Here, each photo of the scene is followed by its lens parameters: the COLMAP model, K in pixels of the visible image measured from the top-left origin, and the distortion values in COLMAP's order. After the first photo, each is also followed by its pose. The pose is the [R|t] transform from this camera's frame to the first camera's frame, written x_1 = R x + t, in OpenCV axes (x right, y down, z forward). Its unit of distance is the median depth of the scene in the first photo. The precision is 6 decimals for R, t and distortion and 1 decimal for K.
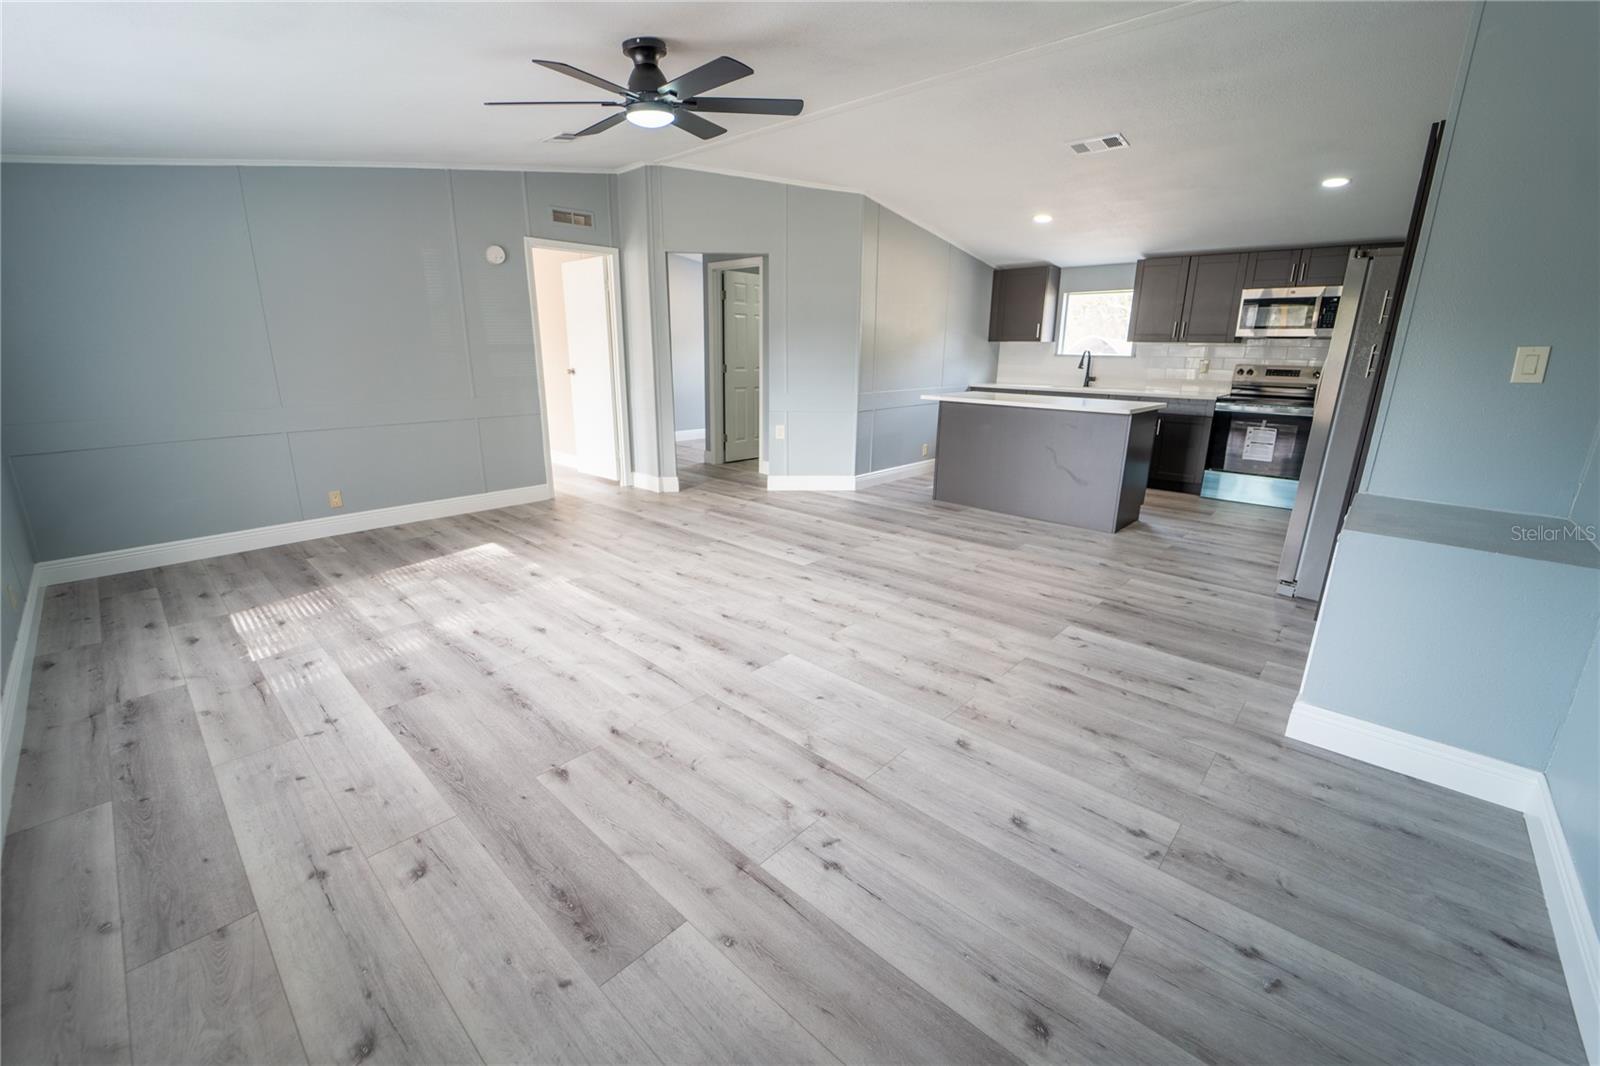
lens RADIAL K [[658.4, 0, 800.0], [0, 658.4, 533.0], [0, 0, 1]] dist [-0.014863, 0.000201]
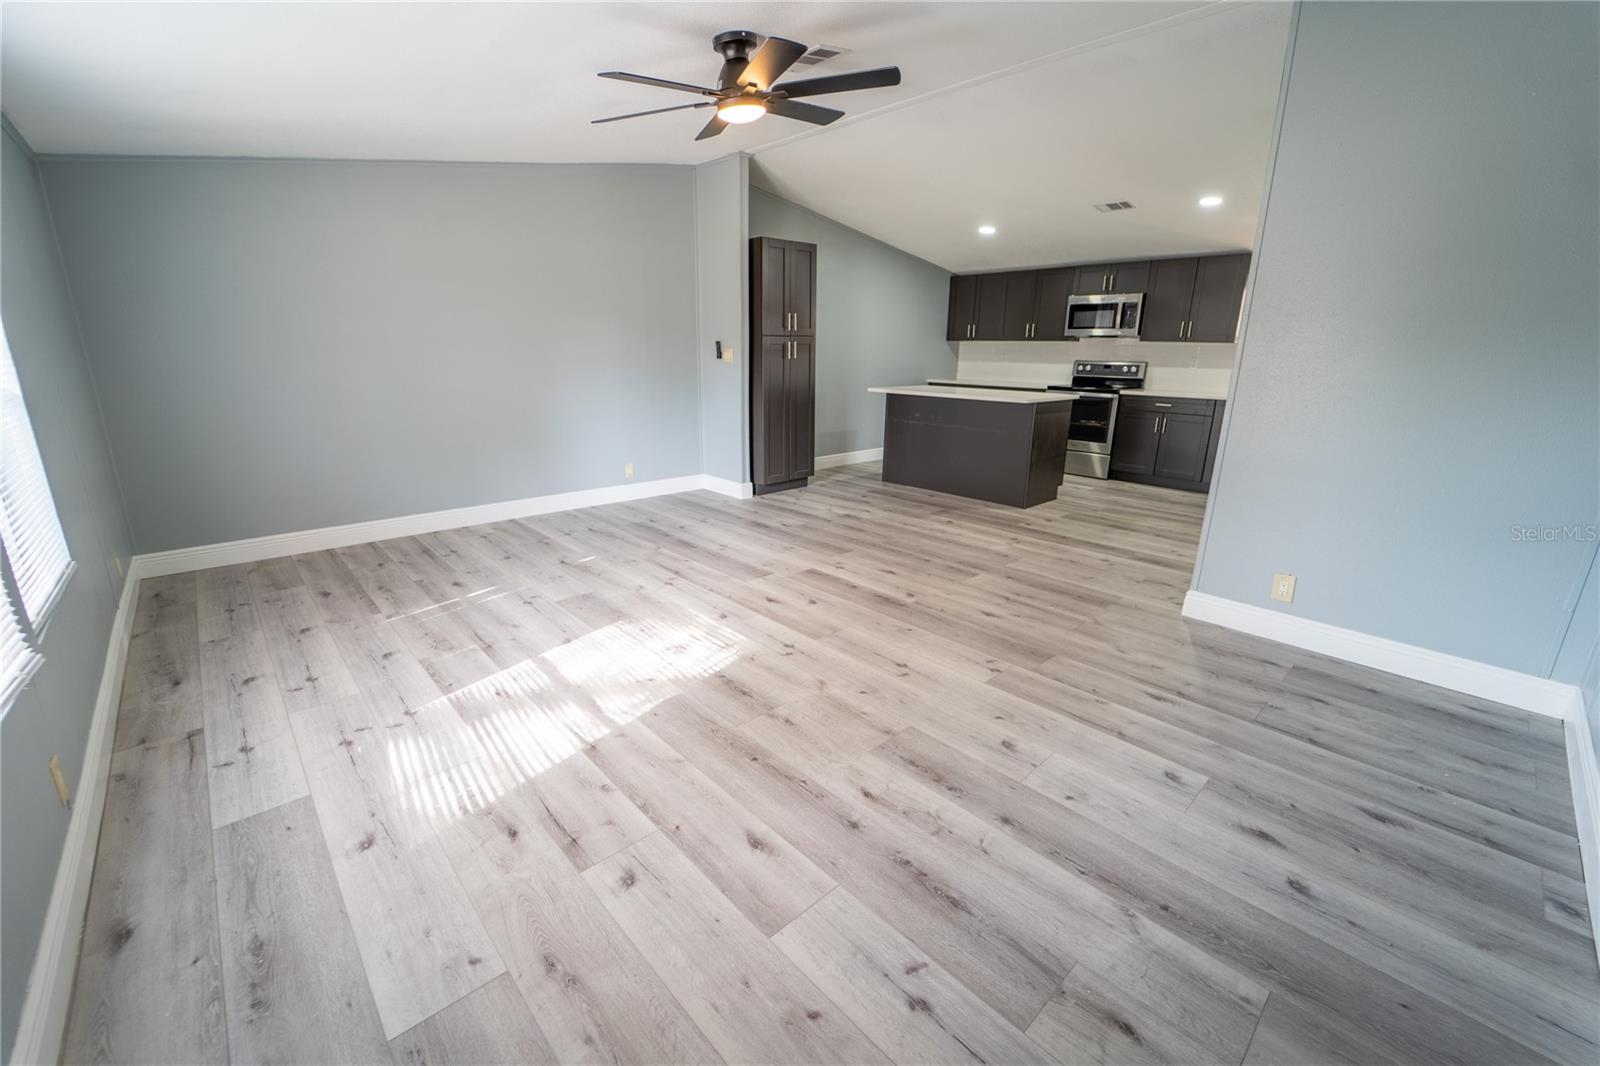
lens RADIAL K [[643.5, 0, 800.0], [0, 643.5, 533.0], [0, 0, 1]] dist [-0.014174, -0.000440]
pose [[0.997549, 0.017328, -0.067794, 0.254095], [-0.016955, 0.999838, 0.006081, 0.068360], [0.067888, -0.004917, 0.997681, -0.226028]]
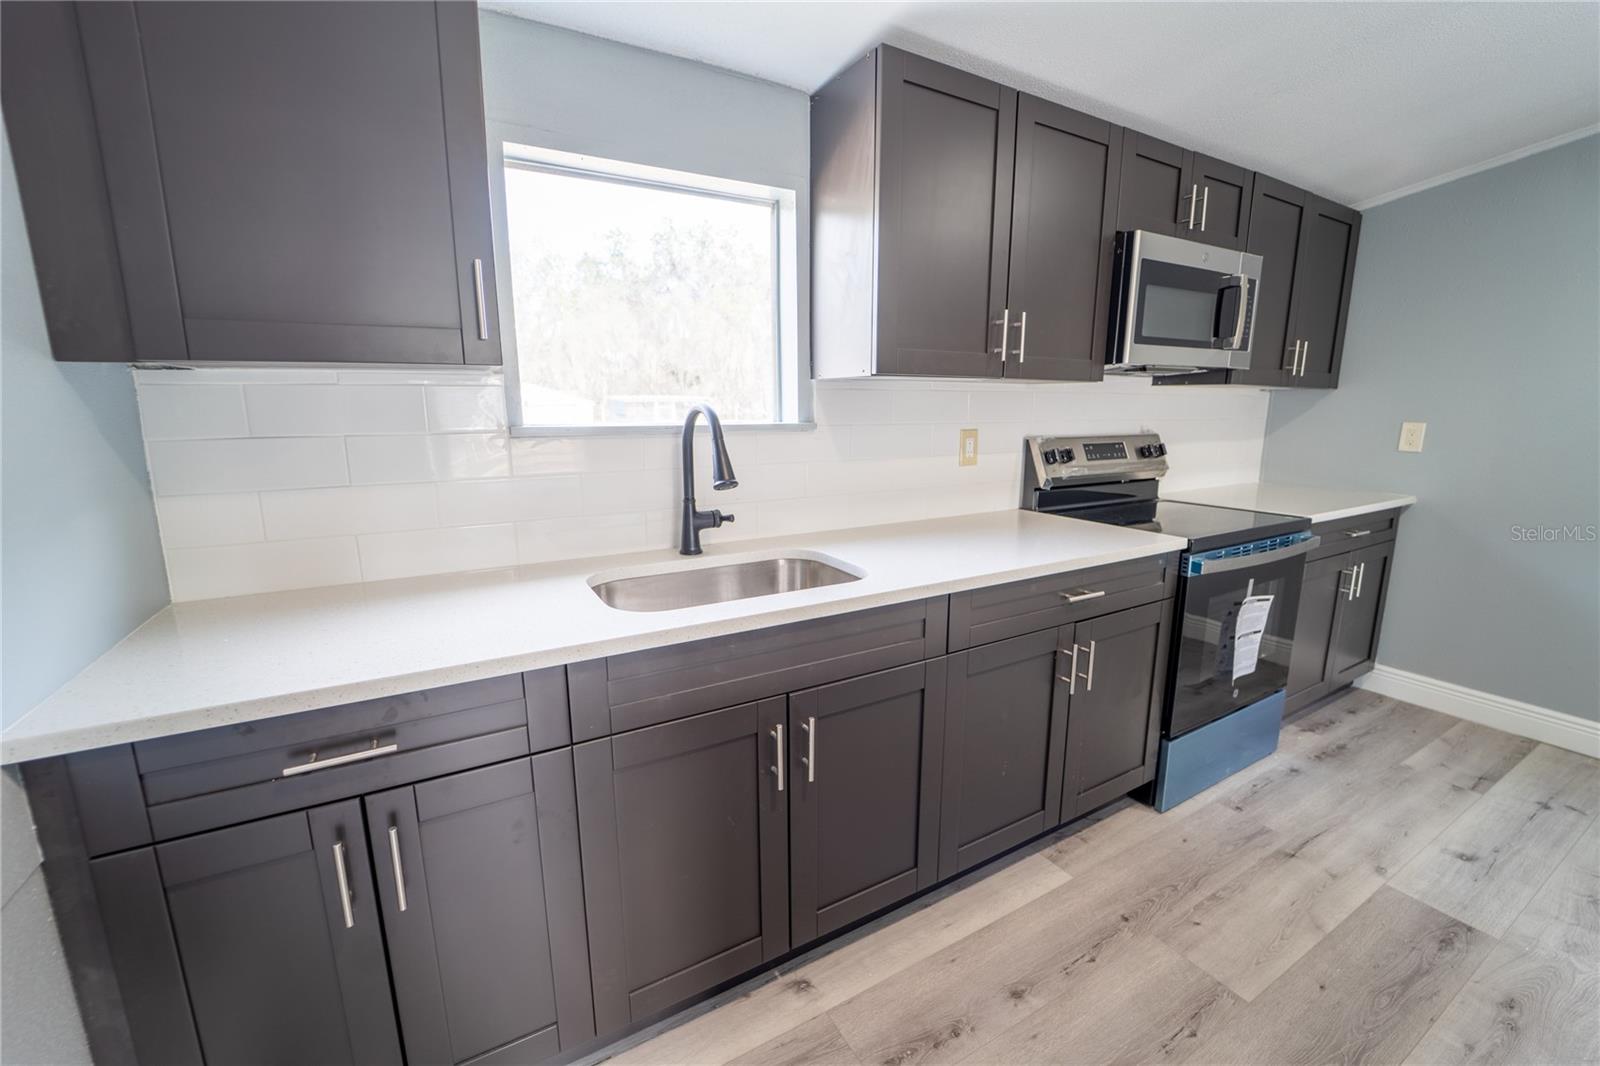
lens RADIAL K [[658.4, 0, 800.0], [0, 658.4, 533.0], [0, 0, 1]] dist [-0.014863, 0.000201]
pose [[0.291968, -0.199230, 0.935448, 0.259580], [0.264534, 0.956730, 0.121197, -0.296175], [-0.919117, 0.212072, 0.332038, 1.042239]]
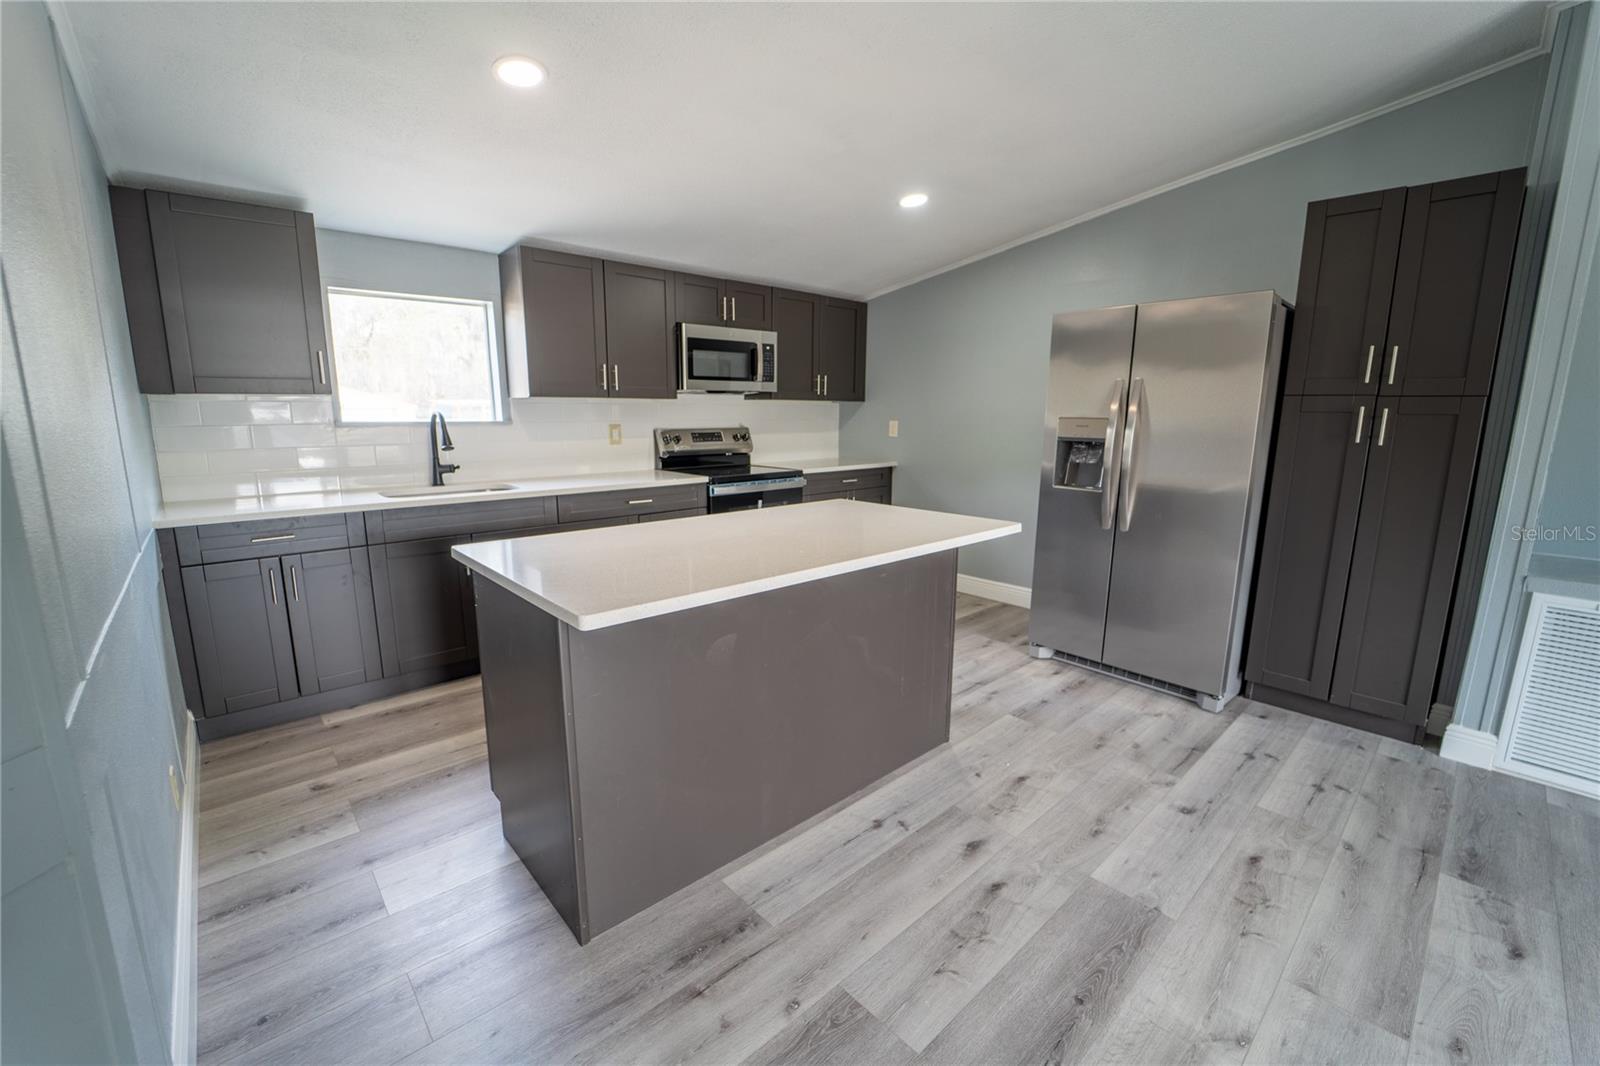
lens RADIAL K [[658.4, 0, 800.0], [0, 658.4, 533.0], [0, 0, 1]] dist [-0.014863, 0.000201]
pose [[0.082846, -0.200071, 0.976272, -0.030770], [0.267492, 0.948155, 0.171610, -0.238895], [-0.959992, 0.246928, 0.132069, 0.811941]]
